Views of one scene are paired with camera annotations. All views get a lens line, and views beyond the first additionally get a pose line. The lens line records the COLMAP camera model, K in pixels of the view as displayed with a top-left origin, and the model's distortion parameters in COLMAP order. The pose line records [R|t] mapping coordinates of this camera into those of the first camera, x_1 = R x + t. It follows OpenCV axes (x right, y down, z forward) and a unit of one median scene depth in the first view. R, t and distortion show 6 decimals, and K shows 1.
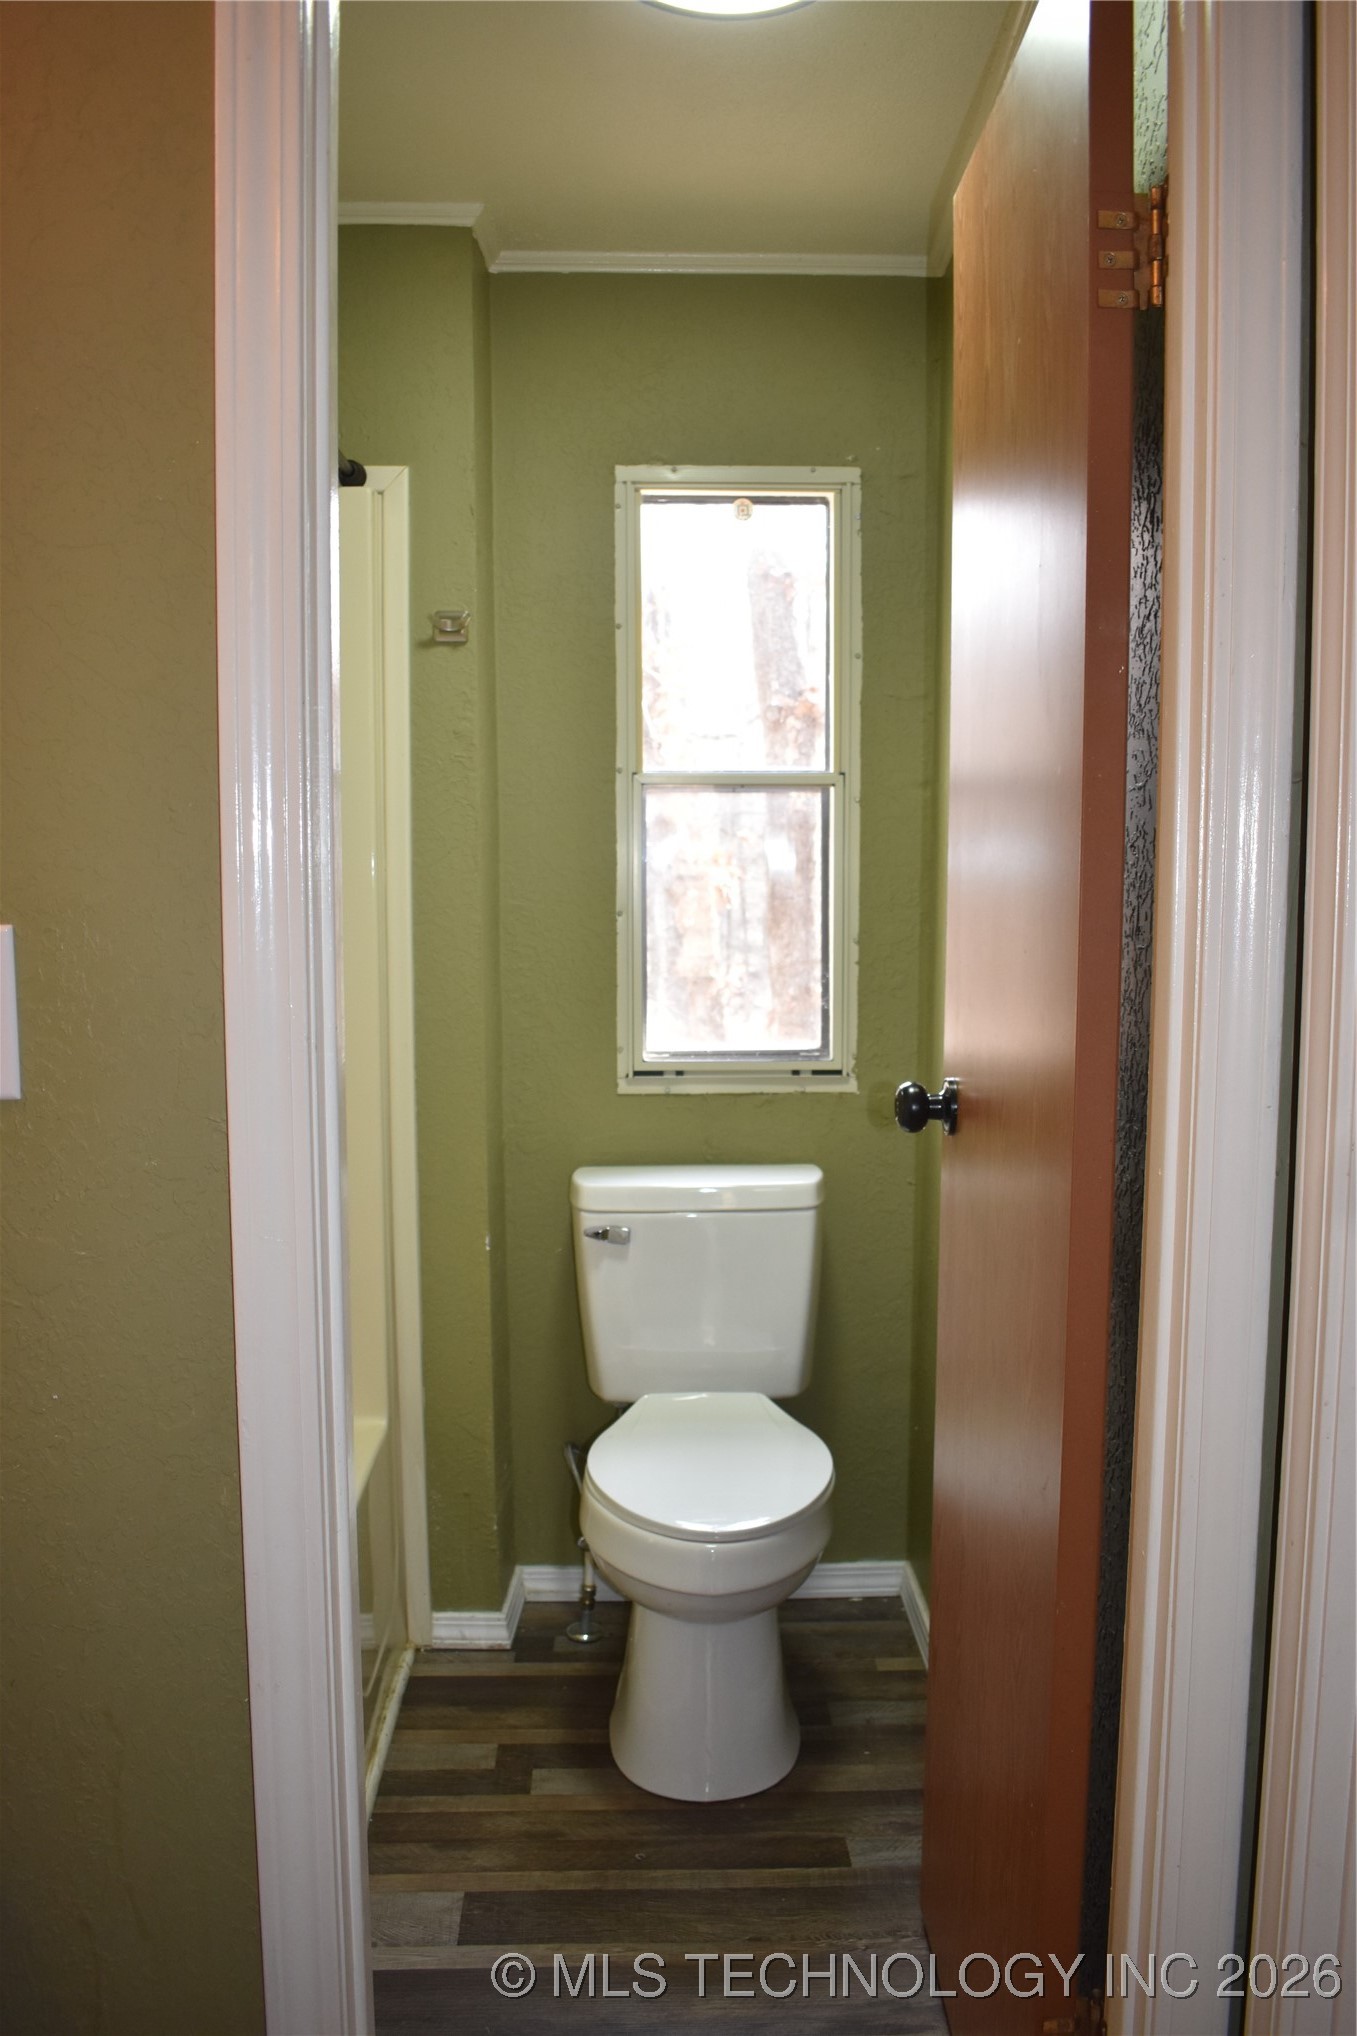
lens RADIAL K [[1668.1, 0, 689.7], [0, 1668.1, 1021.0], [0, 0, 1]] dist [-0.093680, 0.014589]
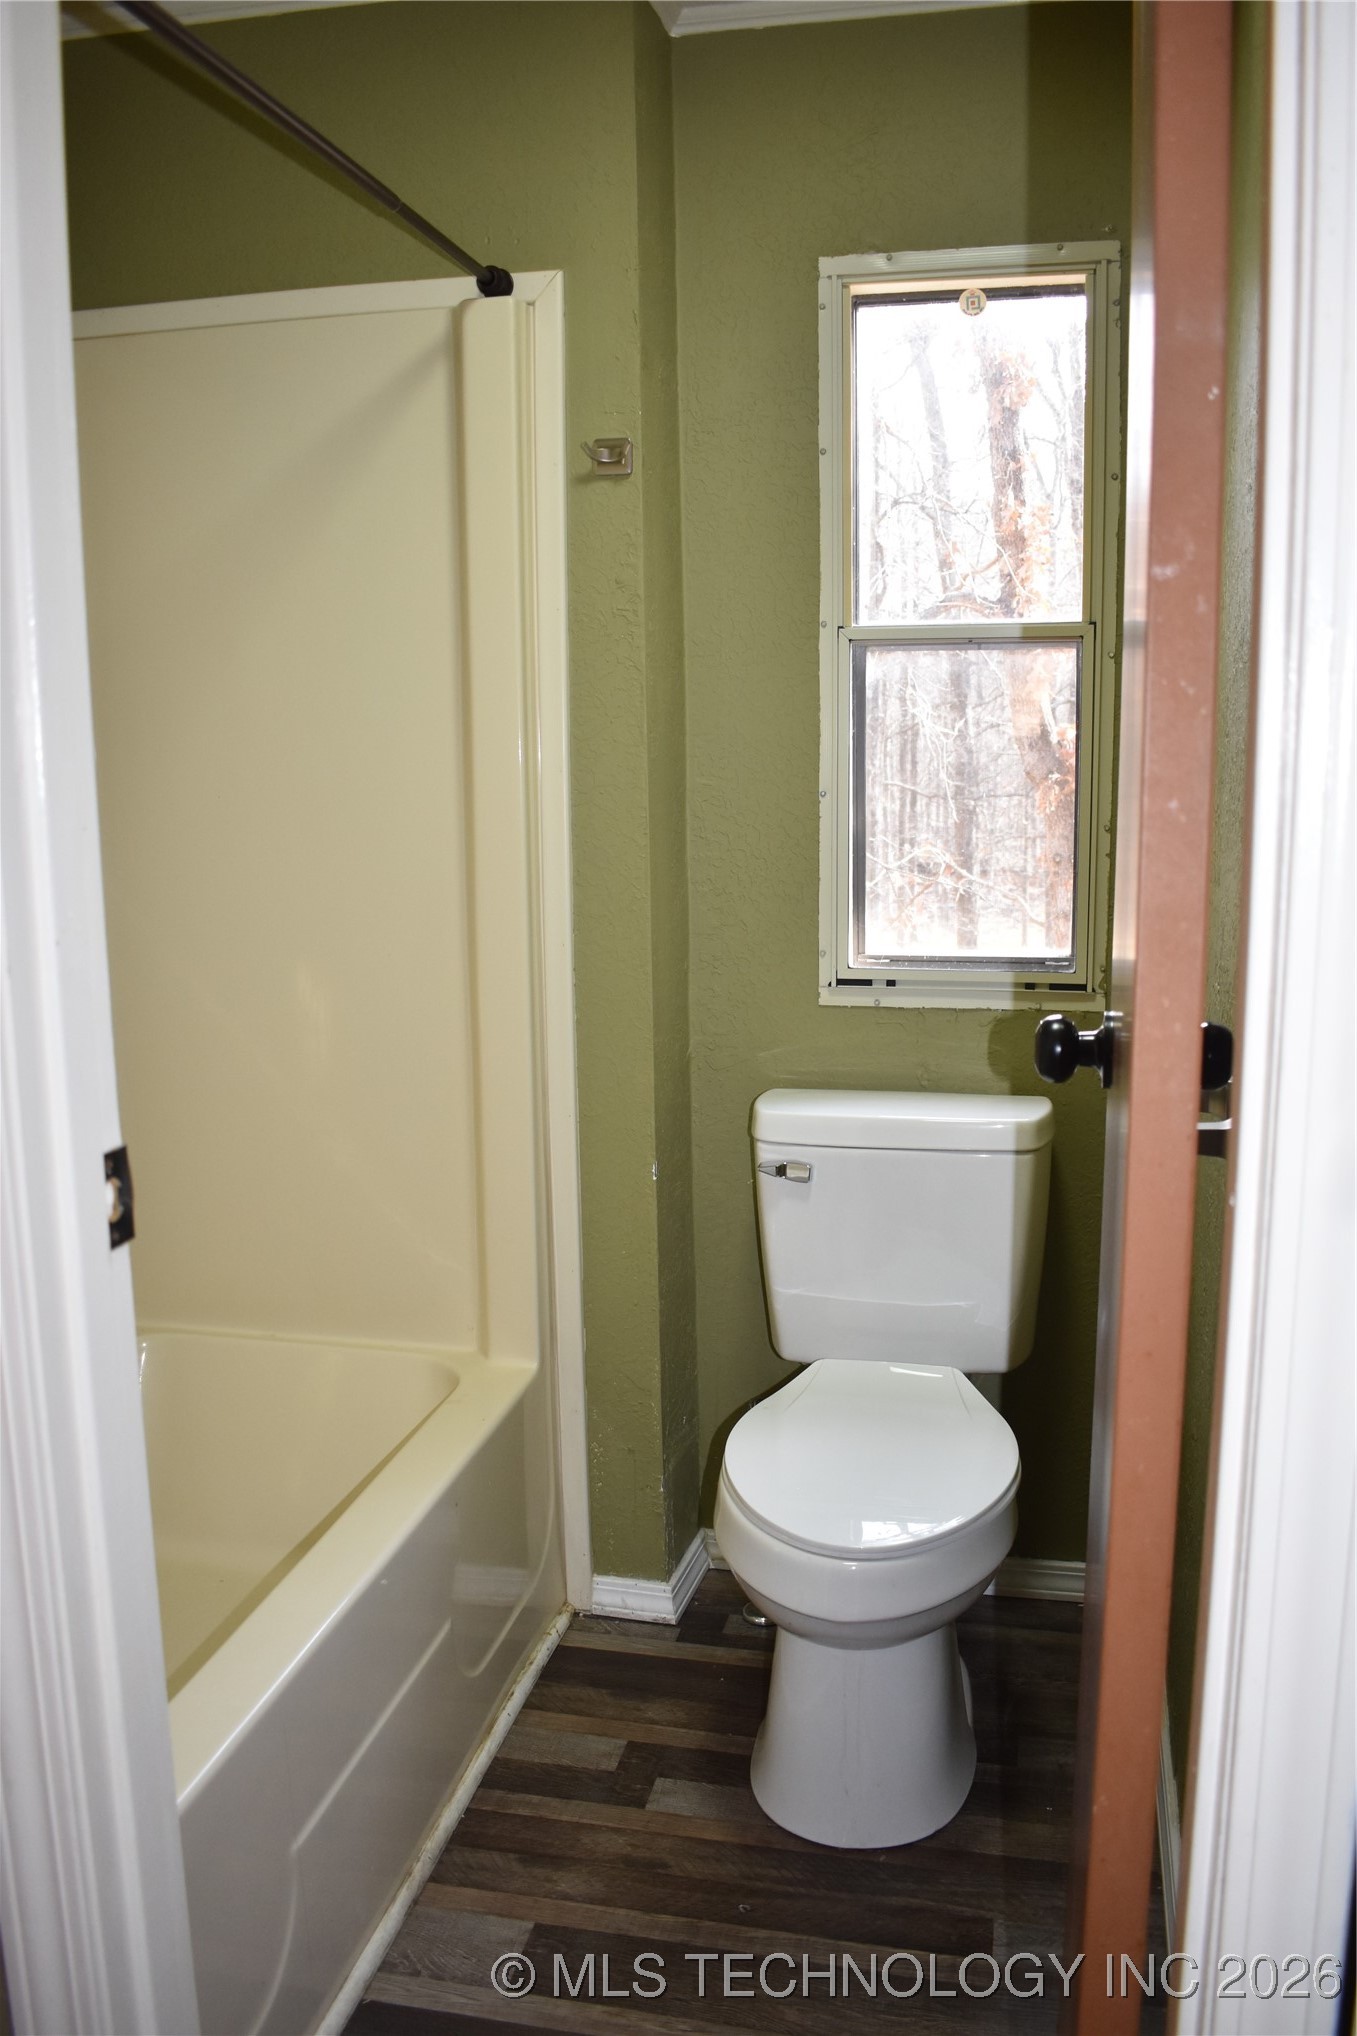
lens RADIAL K [[1668.1, 0, 689.7], [0, 1668.1, 1021.0], [0, 0, 1]] dist [-0.093680, 0.014589]
pose [[0.969081, 0.032048, -0.244652, 0.108449], [-0.015461, 0.997468, 0.069423, -0.007161], [0.246257, -0.063493, 0.967123, 0.160894]]
